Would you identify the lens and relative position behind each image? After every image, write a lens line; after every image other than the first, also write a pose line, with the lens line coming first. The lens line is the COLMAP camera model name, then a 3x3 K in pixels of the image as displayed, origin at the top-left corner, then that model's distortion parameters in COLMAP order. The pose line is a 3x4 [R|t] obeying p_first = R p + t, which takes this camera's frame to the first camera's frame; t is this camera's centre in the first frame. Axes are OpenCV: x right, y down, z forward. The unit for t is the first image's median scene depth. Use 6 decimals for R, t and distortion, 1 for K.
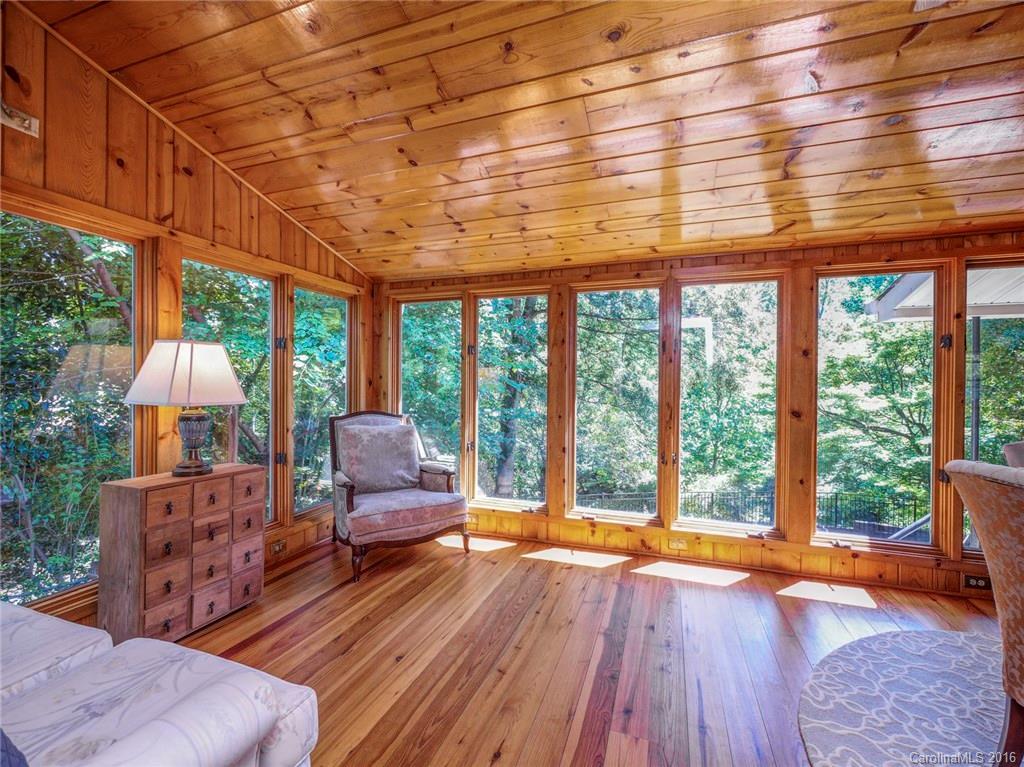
lens RADIAL K [[439.6, 0, 514.6], [0, 439.6, 379.7], [0, 0, 1]] dist [-0.008394, 0.001358]
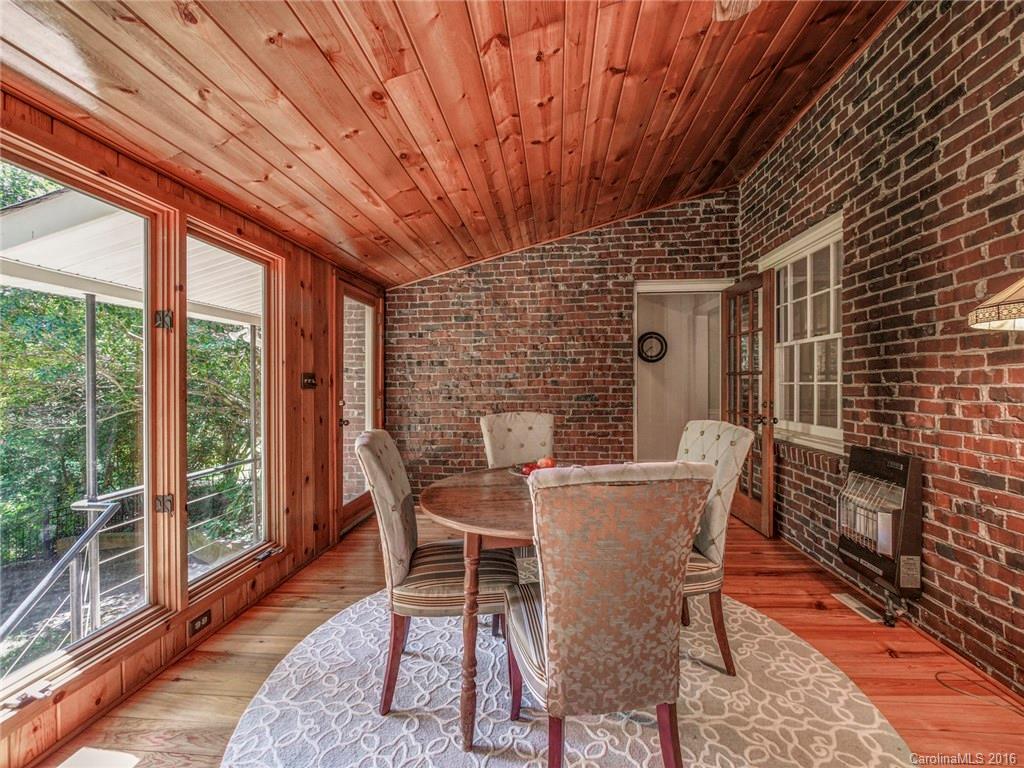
lens RADIAL K [[439.6, 0, 512.0], [0, 439.6, 378.9], [0, 0, 1]] dist [-0.008394, 0.001358]
pose [[-0.238346, -0.007504, 0.971151, 0.125353], [0.004803, 0.999949, 0.008906, 0.004262], [-0.971168, 0.006787, -0.238298, 0.593408]]
